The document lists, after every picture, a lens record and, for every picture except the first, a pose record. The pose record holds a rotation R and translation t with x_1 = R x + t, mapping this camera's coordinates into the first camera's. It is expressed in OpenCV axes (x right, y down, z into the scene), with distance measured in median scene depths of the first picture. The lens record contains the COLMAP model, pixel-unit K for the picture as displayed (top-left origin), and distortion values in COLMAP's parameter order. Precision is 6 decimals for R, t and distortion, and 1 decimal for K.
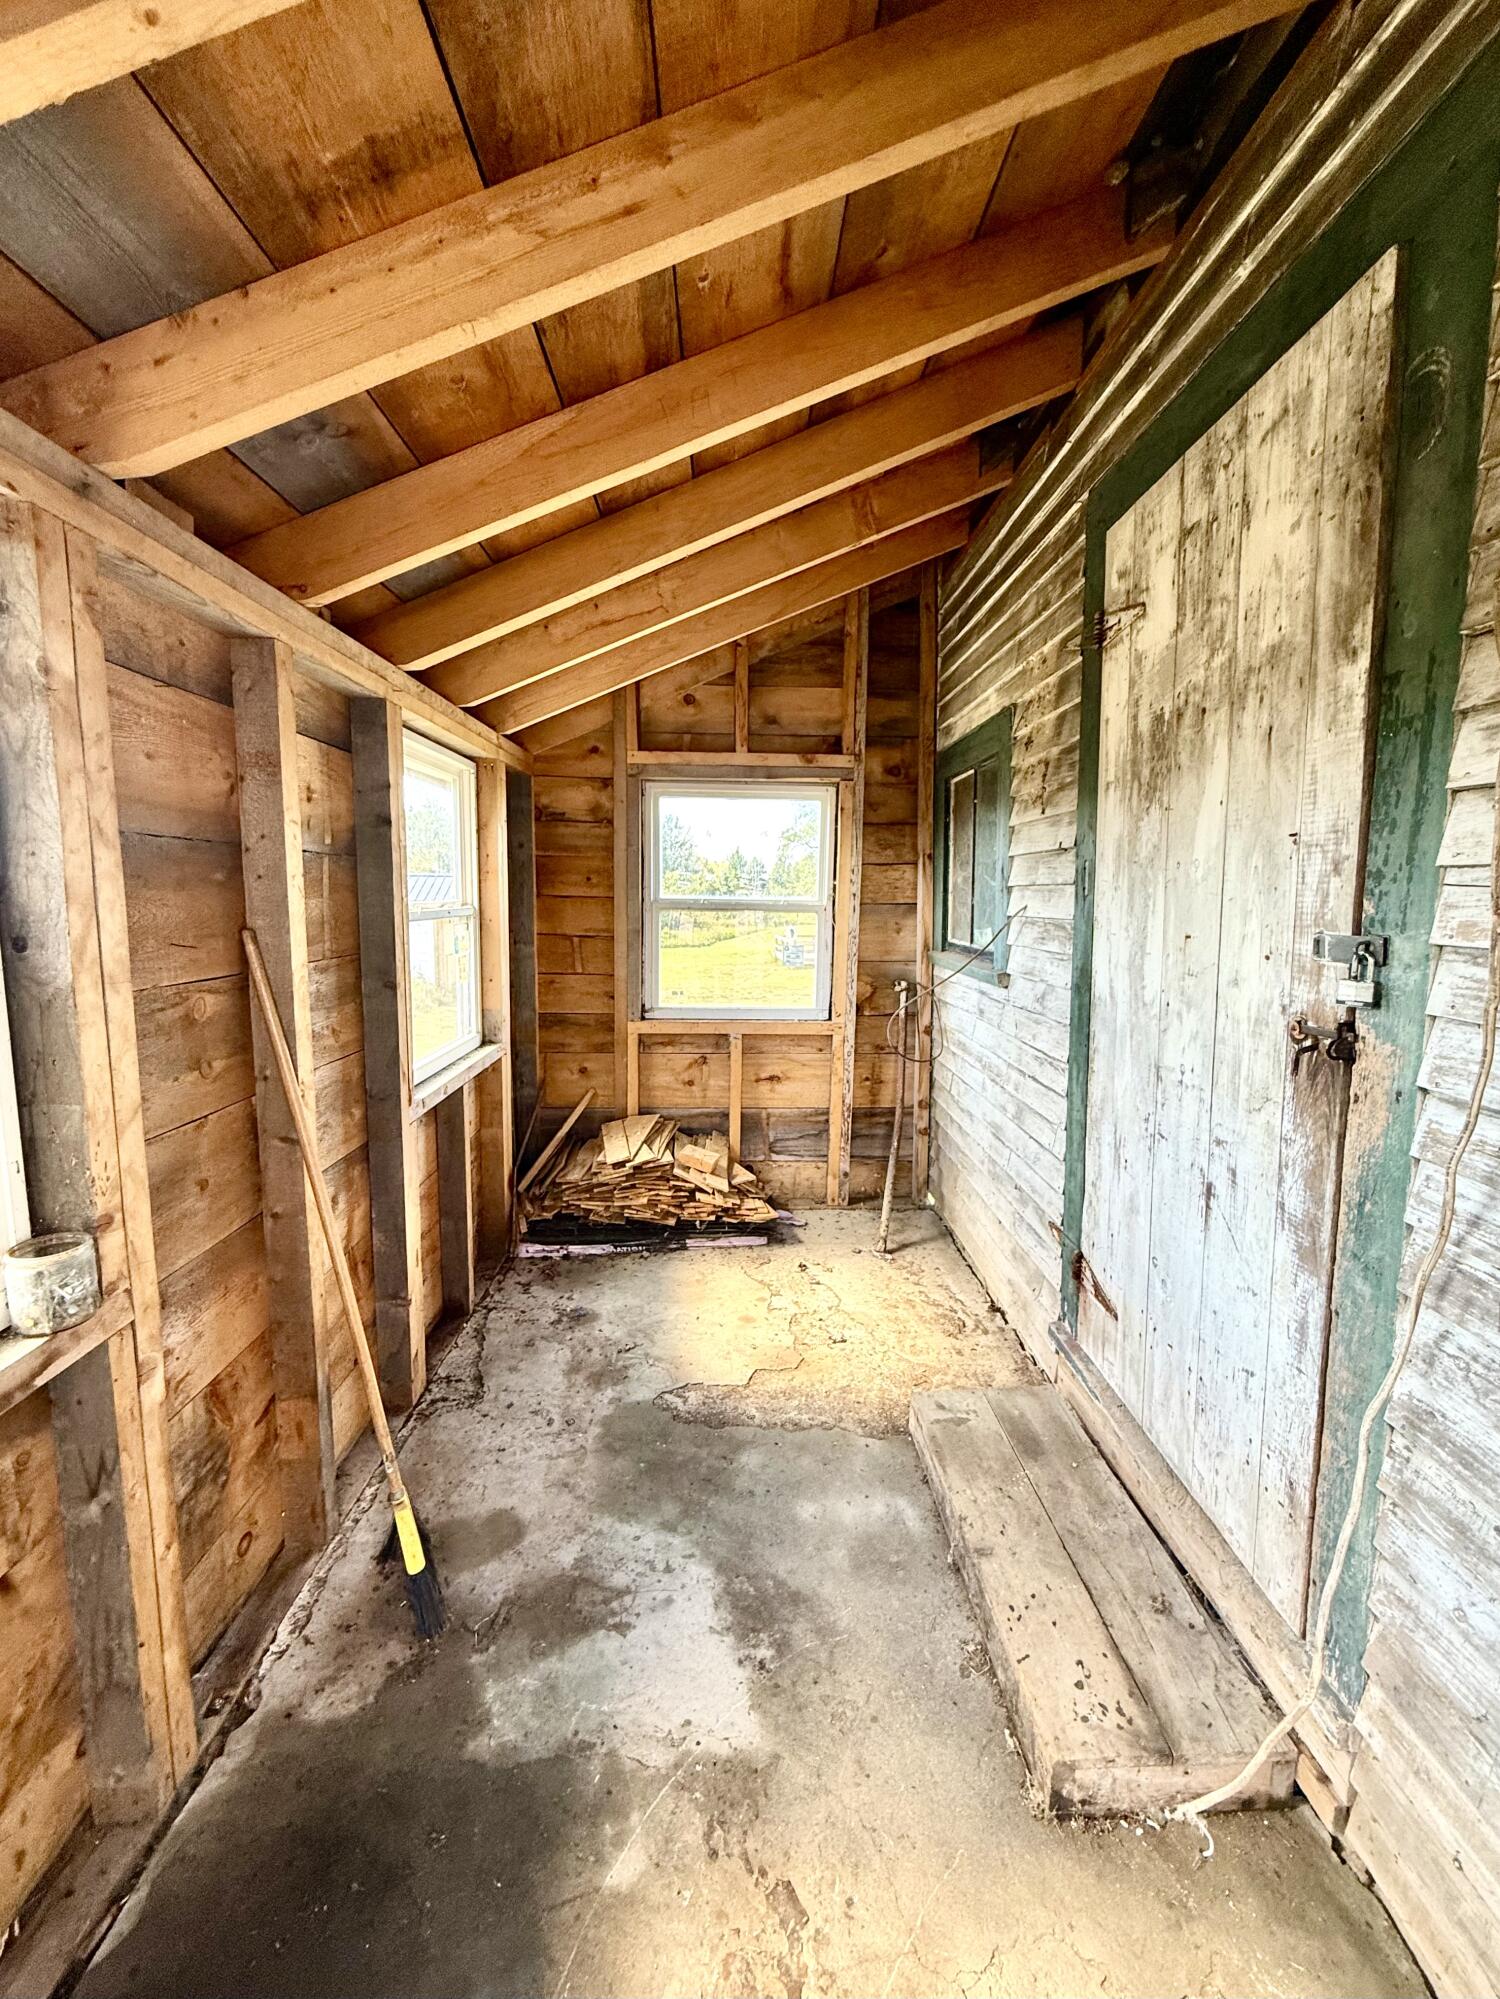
lens RADIAL K [[802.9, 0, 749.8], [0, 802.9, 983.4], [0, 0, 1]] dist [0.008946, 0.000040]
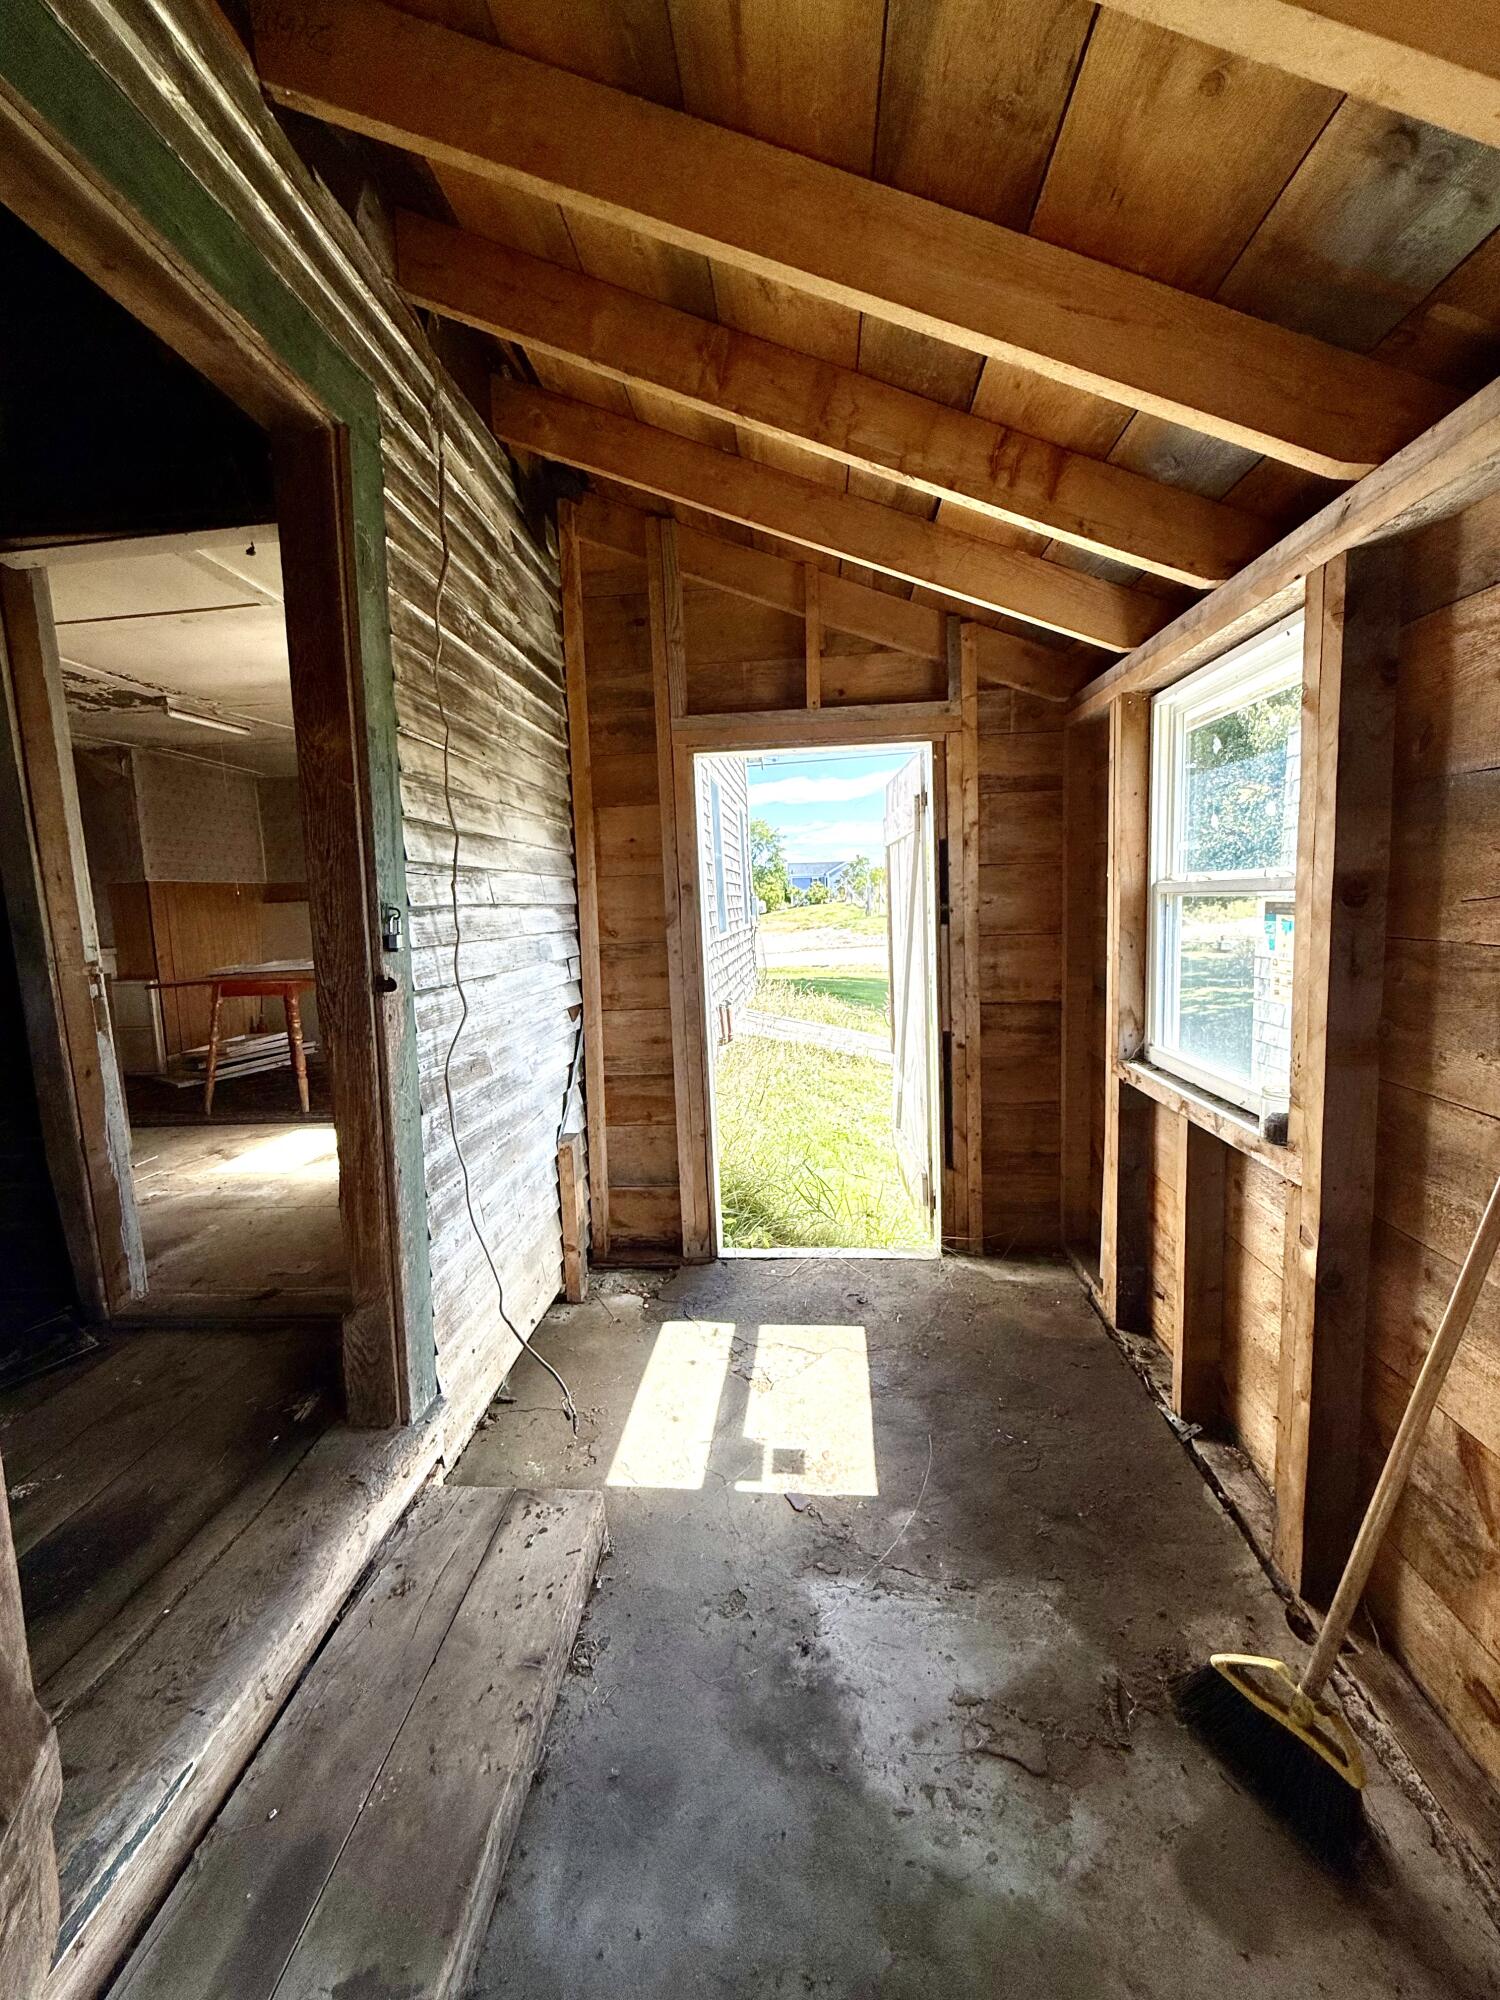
lens RADIAL K [[803.3, 0, 744.8], [0, 803.3, 995.9], [0, 0, 1]] dist [0.008946, 0.000040]
pose [[-0.993326, 0.014446, 0.114434, -0.037897], [0.040006, 0.973688, 0.224347, -0.158228], [-0.108182, 0.227428, -0.967767, 1.889248]]
